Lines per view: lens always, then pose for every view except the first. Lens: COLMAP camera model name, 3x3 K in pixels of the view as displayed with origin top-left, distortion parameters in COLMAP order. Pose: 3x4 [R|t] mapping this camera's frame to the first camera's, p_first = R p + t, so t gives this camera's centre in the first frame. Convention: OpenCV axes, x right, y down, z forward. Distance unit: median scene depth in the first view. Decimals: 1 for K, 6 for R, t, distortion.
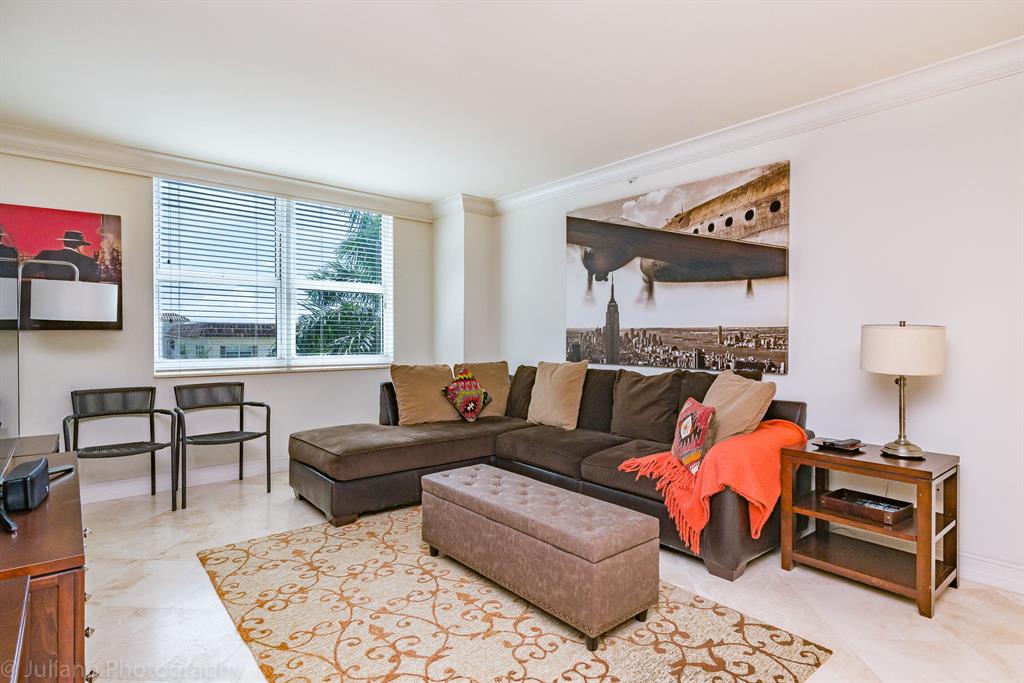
lens RADIAL K [[530.0, 0, 511.5], [0, 530.0, 338.3], [0, 0, 1]] dist [0.025721, -0.008568]
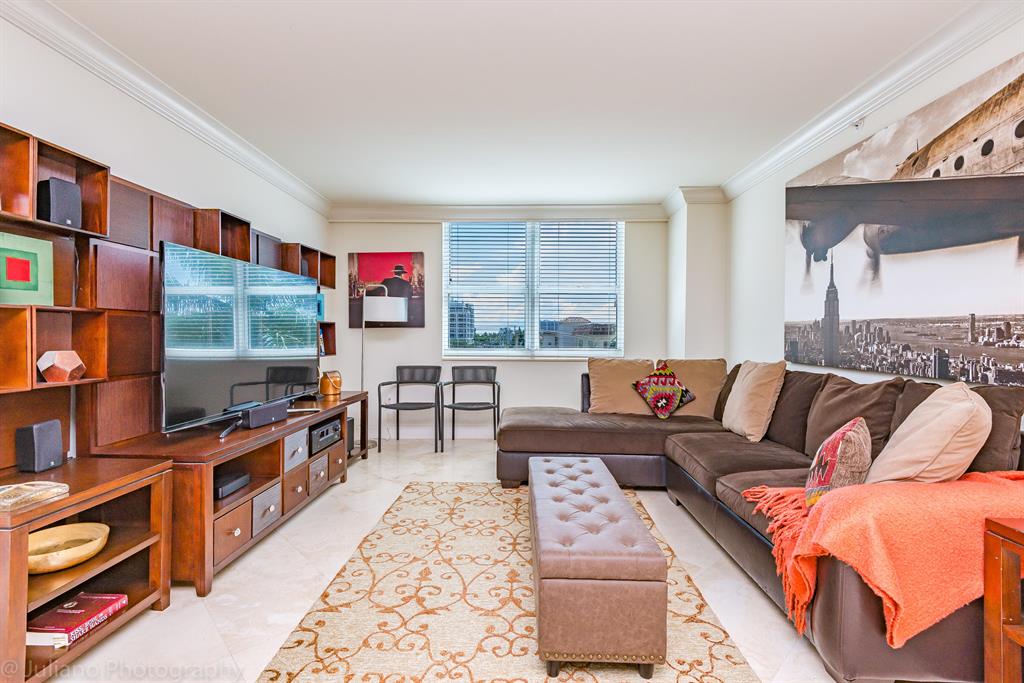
lens RADIAL K [[462.2, 0, 508.5], [0, 462.2, 338.8], [0, 0, 1]] dist [0.017517, -0.008889]
pose [[0.744316, 0.008977, -0.667767, 0.347401], [-0.004864, 0.999956, 0.008020, 0.005245], [0.667810, -0.002721, 0.744327, 0.207031]]
